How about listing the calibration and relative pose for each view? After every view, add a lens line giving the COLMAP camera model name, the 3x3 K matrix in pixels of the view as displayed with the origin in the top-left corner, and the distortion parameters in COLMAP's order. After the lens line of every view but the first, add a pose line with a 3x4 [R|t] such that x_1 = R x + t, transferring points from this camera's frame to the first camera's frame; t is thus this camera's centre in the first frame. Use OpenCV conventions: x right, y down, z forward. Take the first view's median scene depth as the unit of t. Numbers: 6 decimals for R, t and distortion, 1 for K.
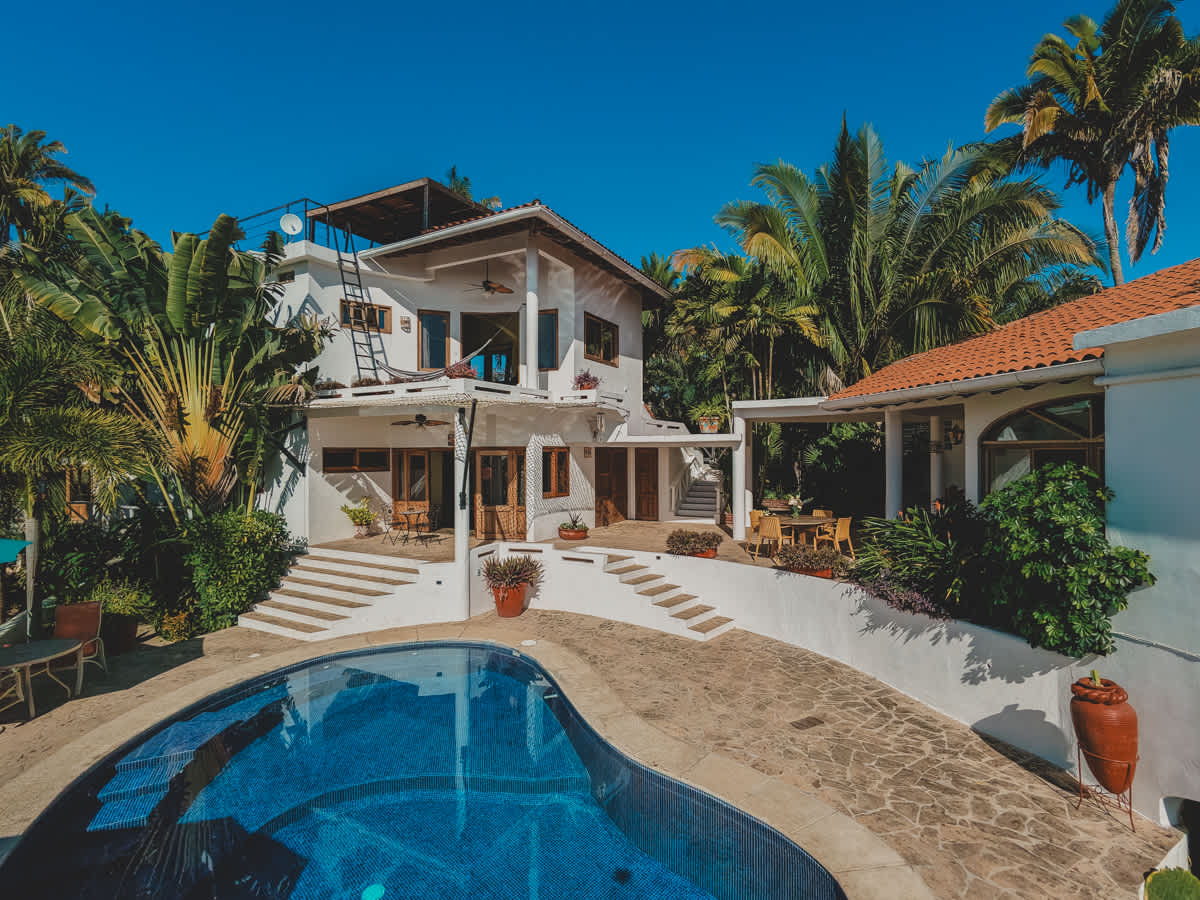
lens RADIAL K [[577.0, 0, 601.5], [0, 577.0, 450.9], [0, 0, 1]] dist [0.000542, 0.001779]
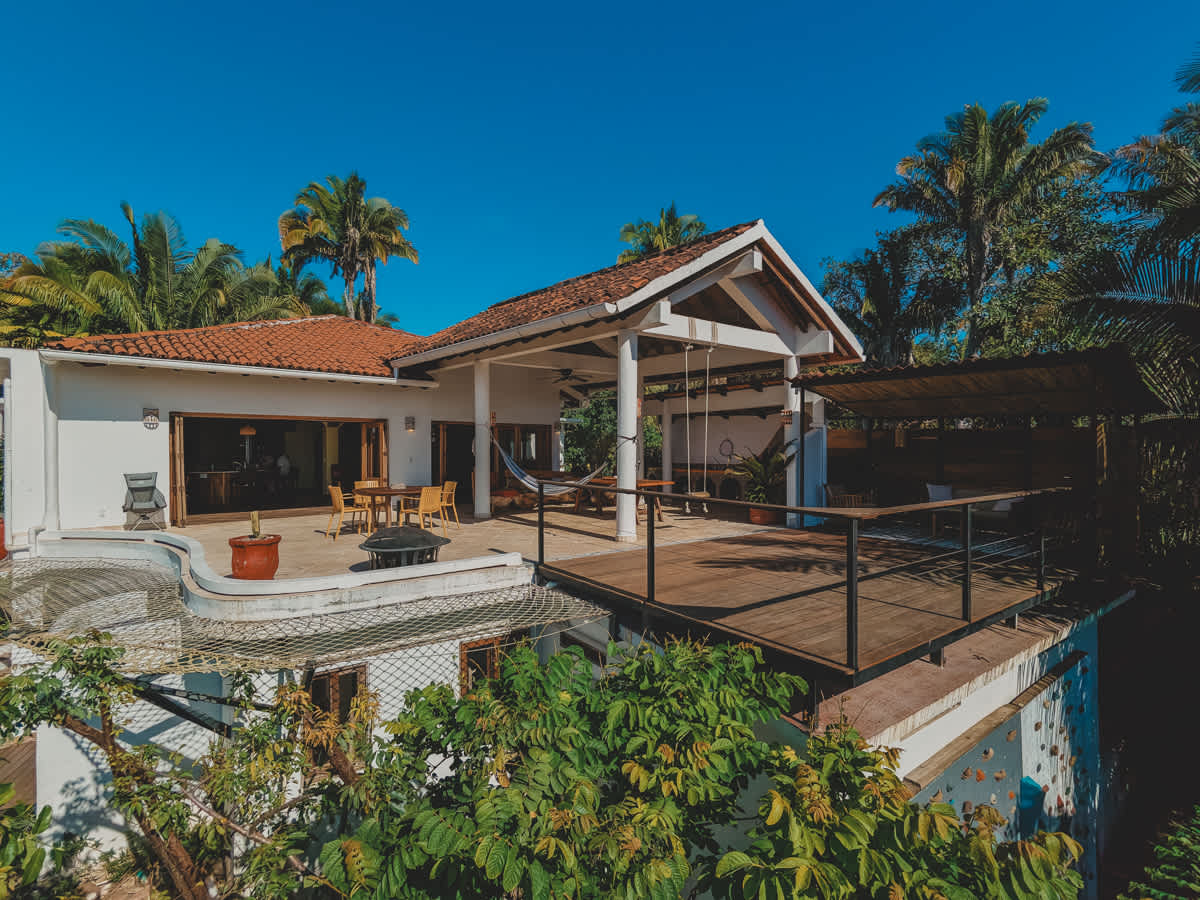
lens RADIAL K [[577.0, 0, 601.5], [0, 577.0, 450.9], [0, 0, 1]] dist [0.000542, 0.001779]
pose [[0.781468, -0.002444, 0.623941, 0.509764], [0.001797, 0.999997, 0.001667, 0.039767], [-0.623943, -0.000181, 0.781470, -0.989498]]
